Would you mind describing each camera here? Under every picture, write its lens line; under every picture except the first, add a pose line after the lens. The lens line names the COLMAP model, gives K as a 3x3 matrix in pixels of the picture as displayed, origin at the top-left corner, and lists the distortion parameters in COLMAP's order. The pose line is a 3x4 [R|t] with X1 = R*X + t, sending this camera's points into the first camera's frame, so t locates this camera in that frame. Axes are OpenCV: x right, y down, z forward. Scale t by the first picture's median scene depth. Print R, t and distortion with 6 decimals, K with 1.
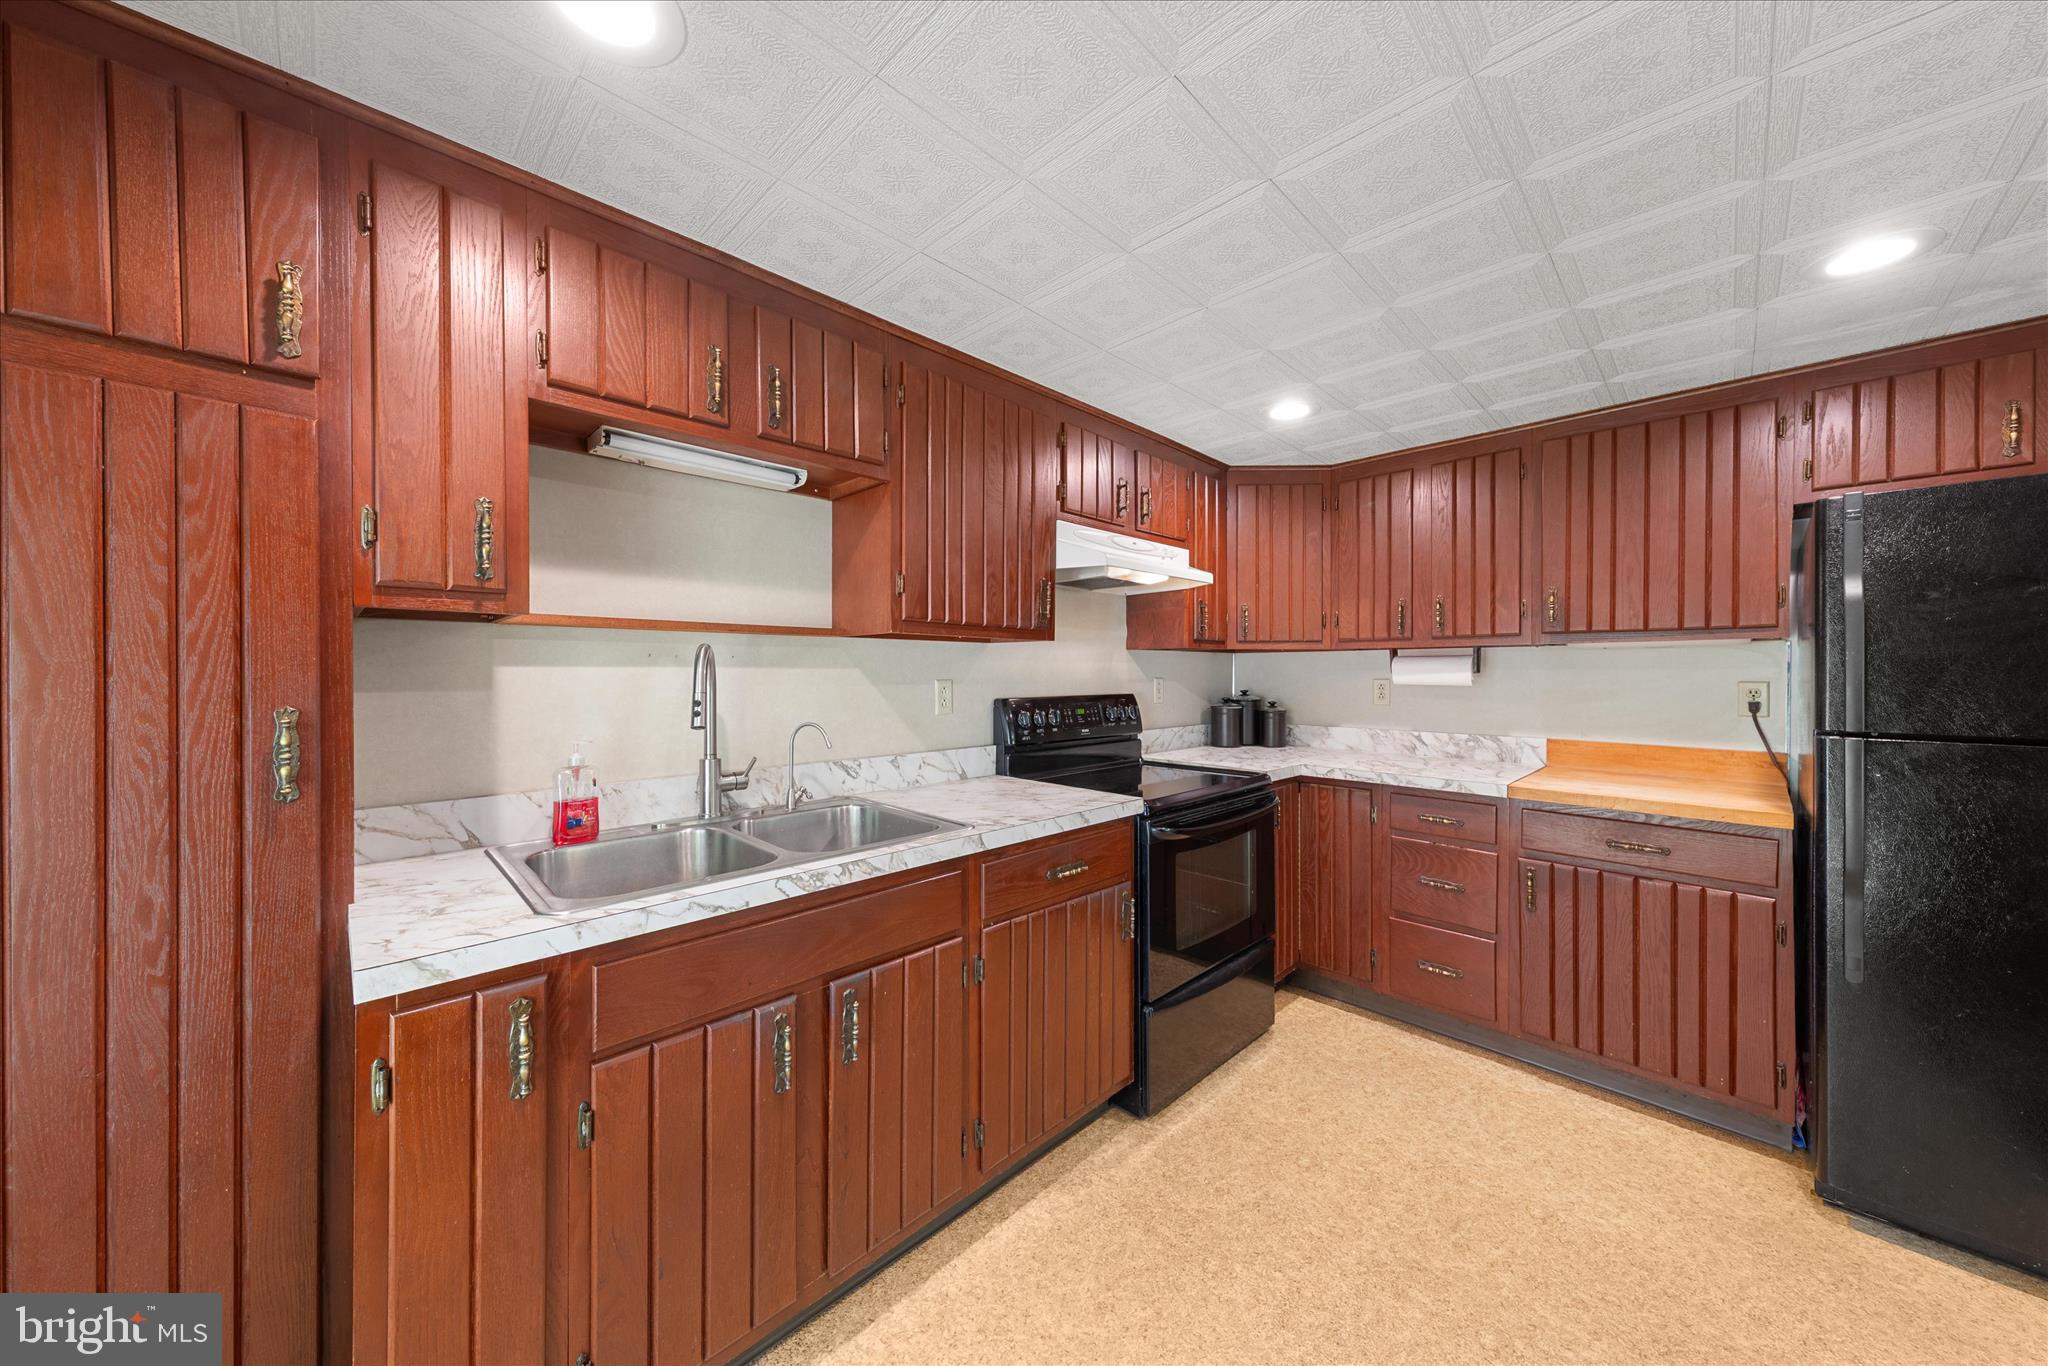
lens RADIAL K [[703.5, 0, 1043.7], [0, 703.5, 676.2], [0, 0, 1]] dist [0.013838, -0.000065]
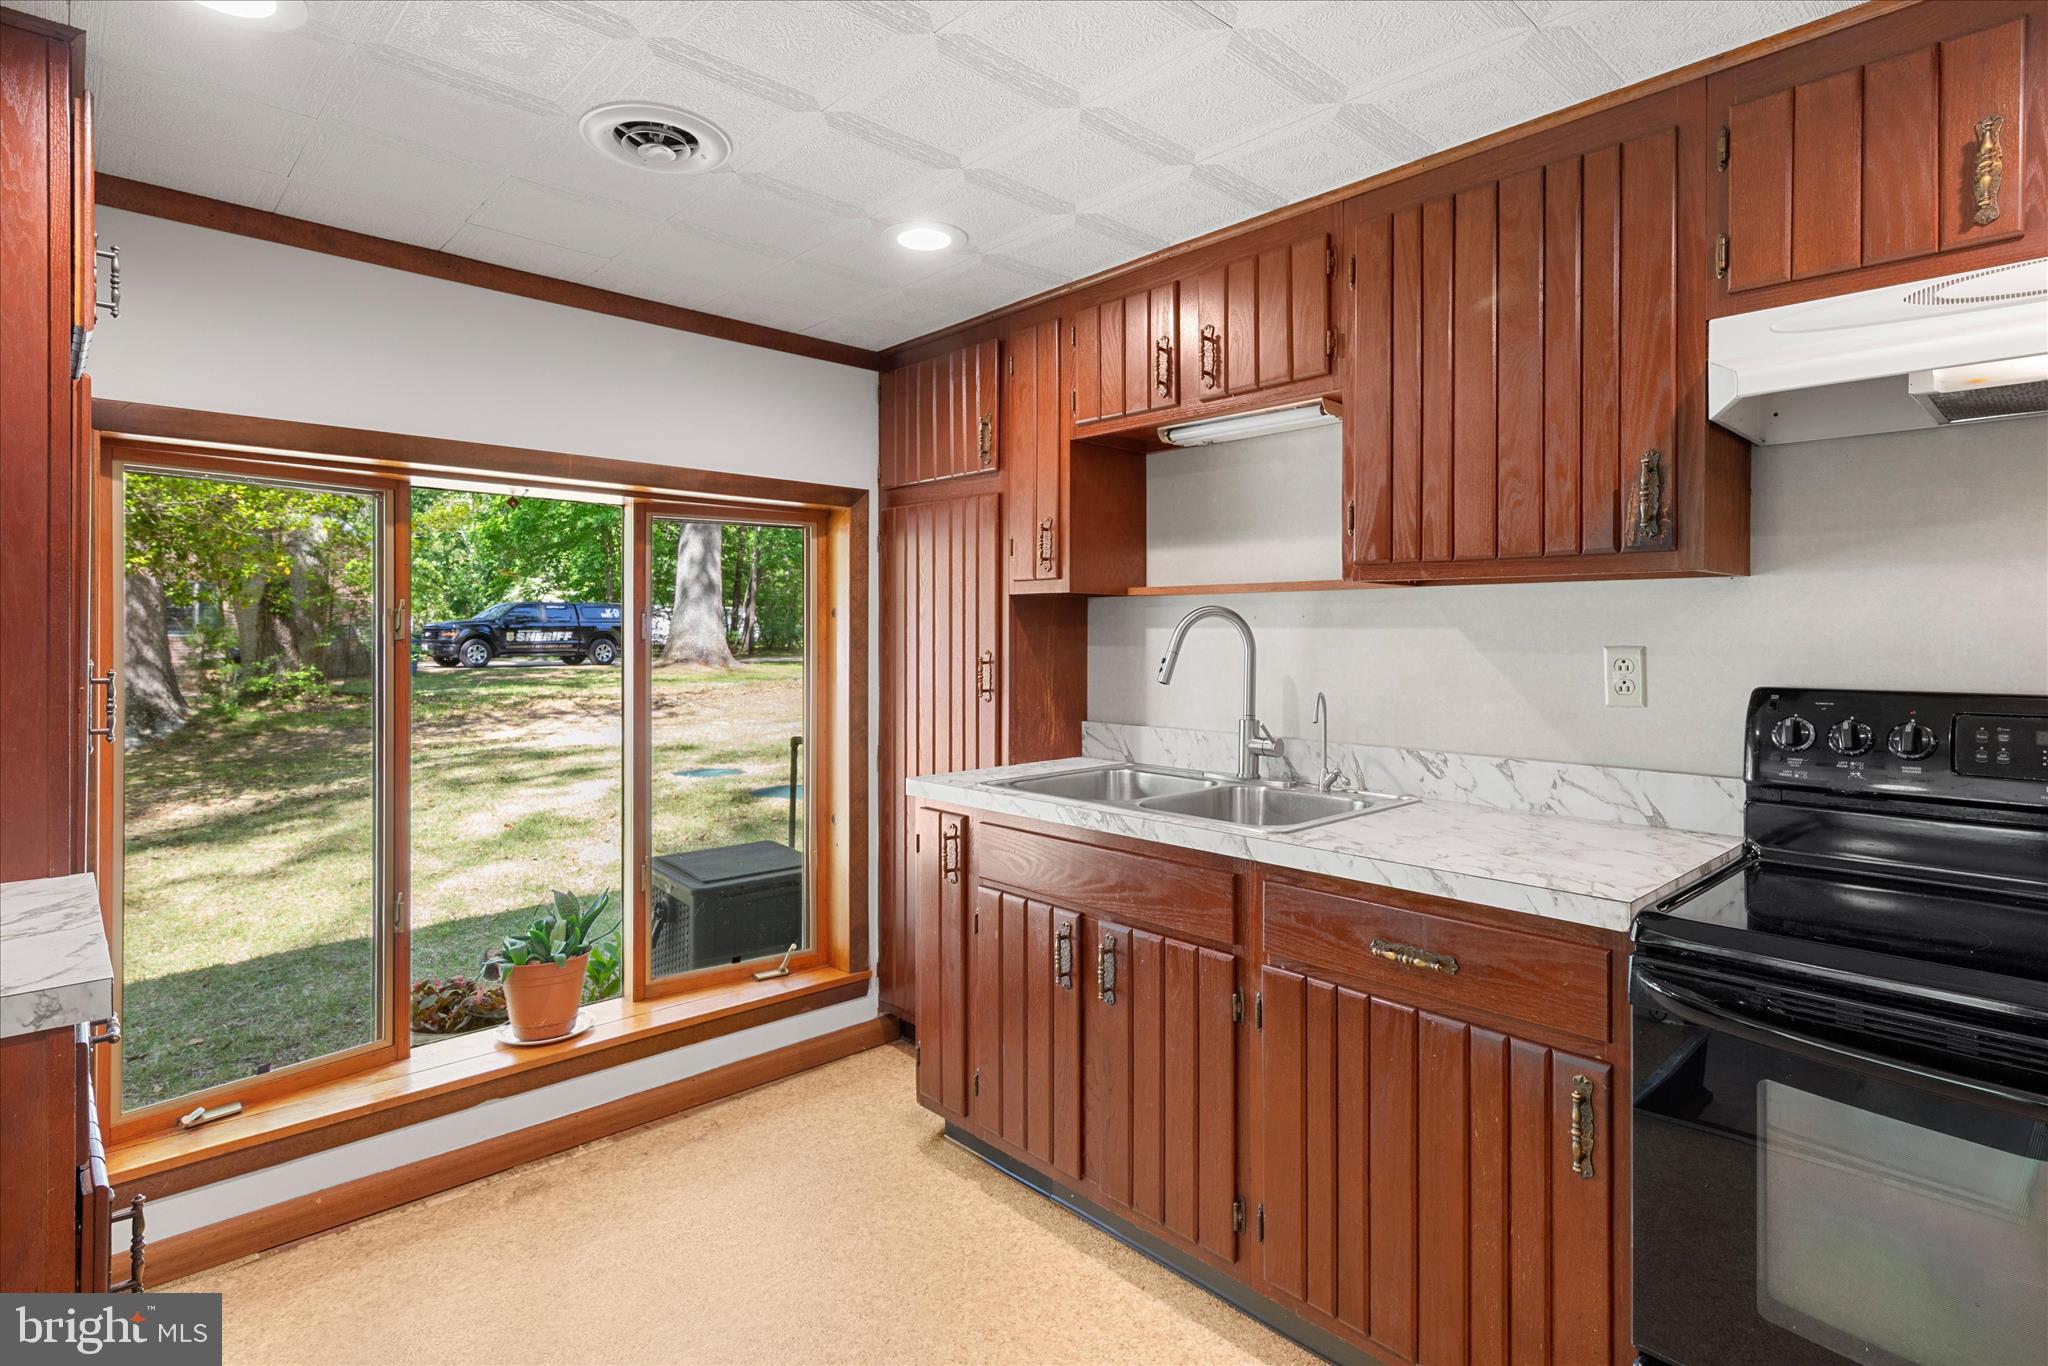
lens RADIAL K [[1029.1, 0, 1033.6], [0, 1029.1, 632.0], [0, 0, 1]] dist [0.004748, -0.001628]
pose [[-0.036449, -0.005416, -0.999321, 0.778375], [-0.011831, 0.999918, -0.004988, 0.003106], [0.999265, 0.011641, -0.036510, 0.585462]]
